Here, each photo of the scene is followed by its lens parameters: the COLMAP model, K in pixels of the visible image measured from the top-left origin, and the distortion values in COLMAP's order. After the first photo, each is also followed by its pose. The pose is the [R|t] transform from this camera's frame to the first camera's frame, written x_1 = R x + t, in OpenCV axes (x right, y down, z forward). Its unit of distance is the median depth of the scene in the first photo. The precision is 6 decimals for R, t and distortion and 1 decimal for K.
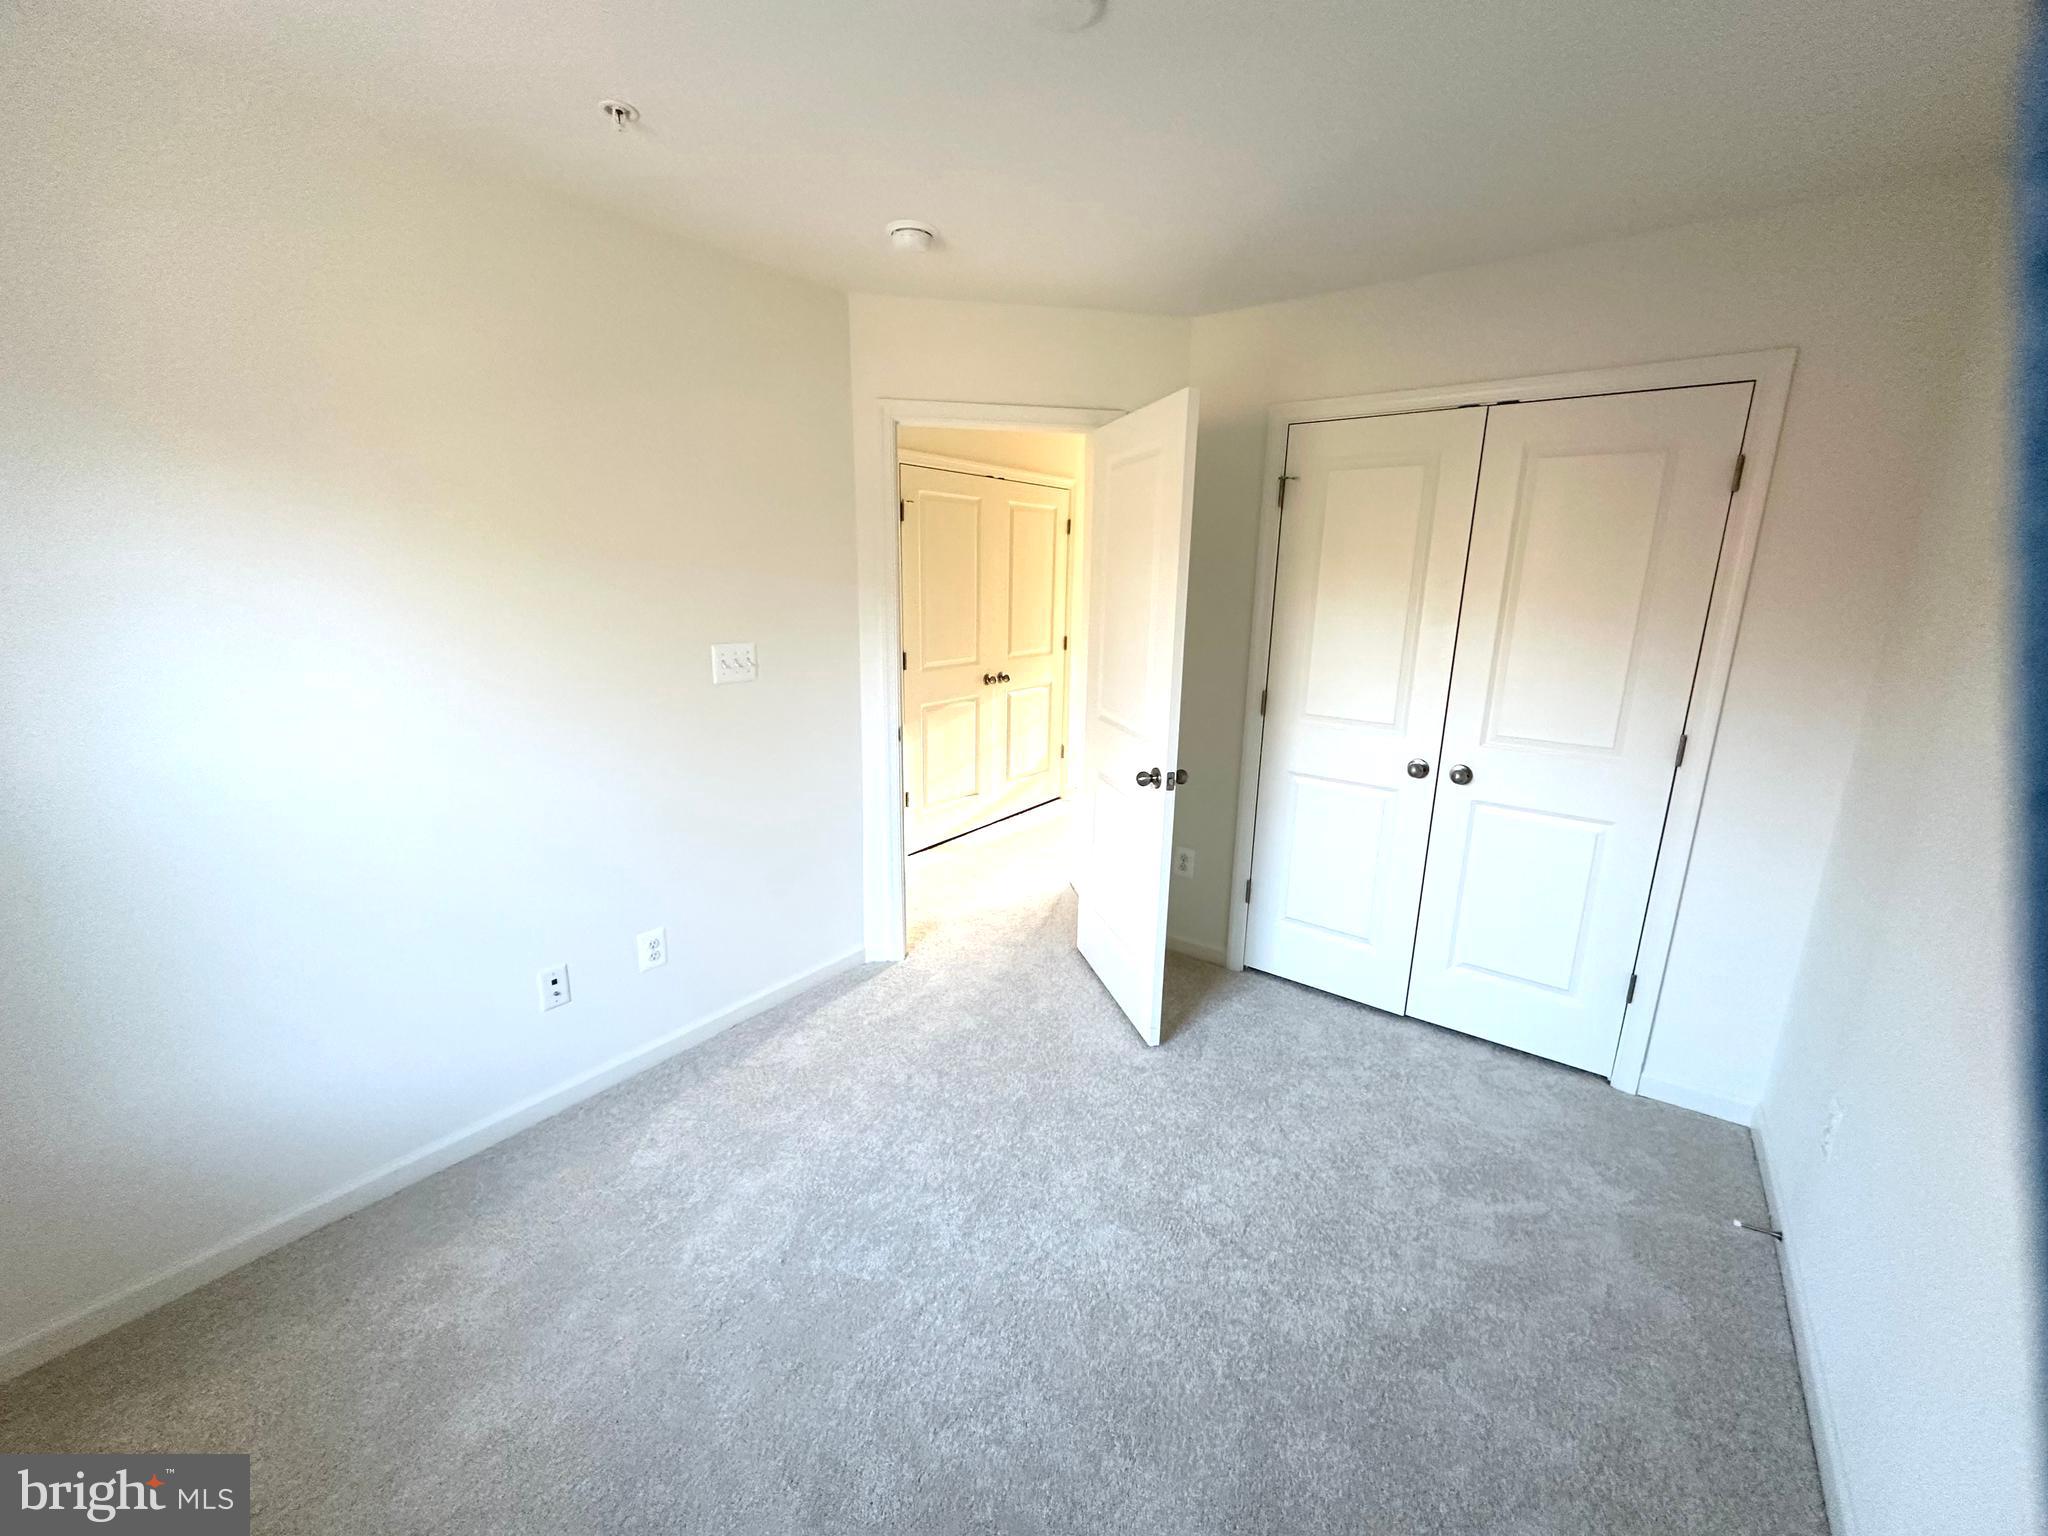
lens RADIAL K [[816.2, 0, 1022.7], [0, 816.2, 768.5], [0, 0, 1]] dist [0.000466, 0.000000]
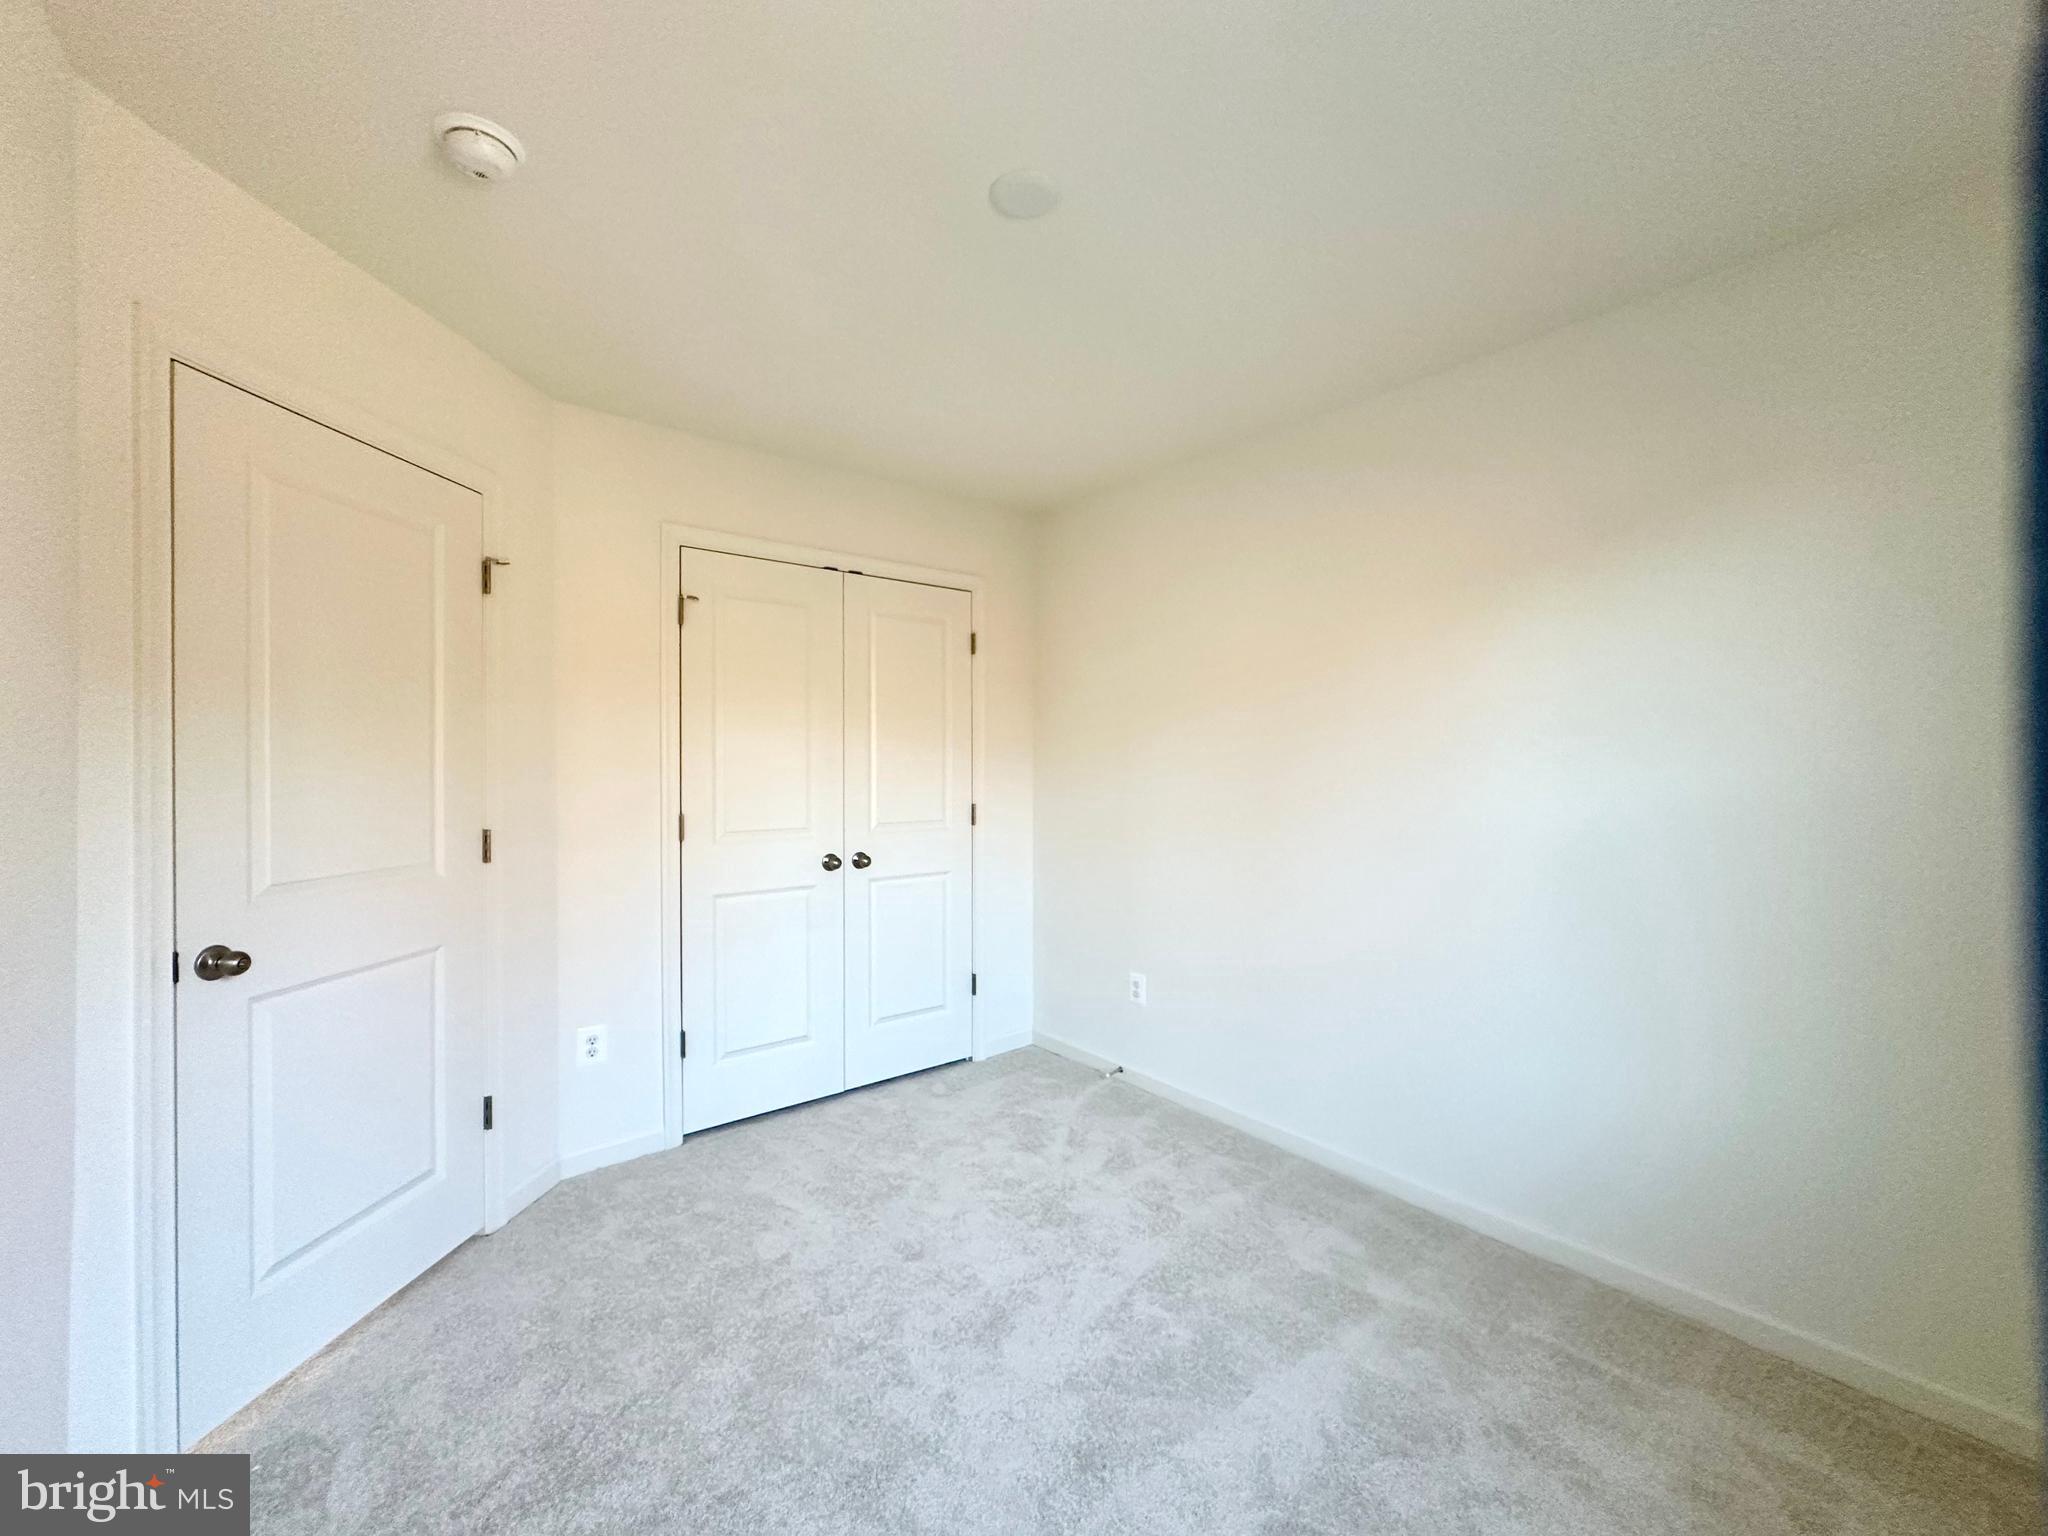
lens RADIAL K [[816.2, 0, 1022.7], [0, 816.2, 768.5], [0, 0, 1]] dist [0.000466, 0.000000]
pose [[0.261662, -0.022163, 0.964905, -0.561056], [0.238045, 0.970334, -0.042265, -0.014870], [-0.935344, 0.240750, 0.259175, 0.430301]]
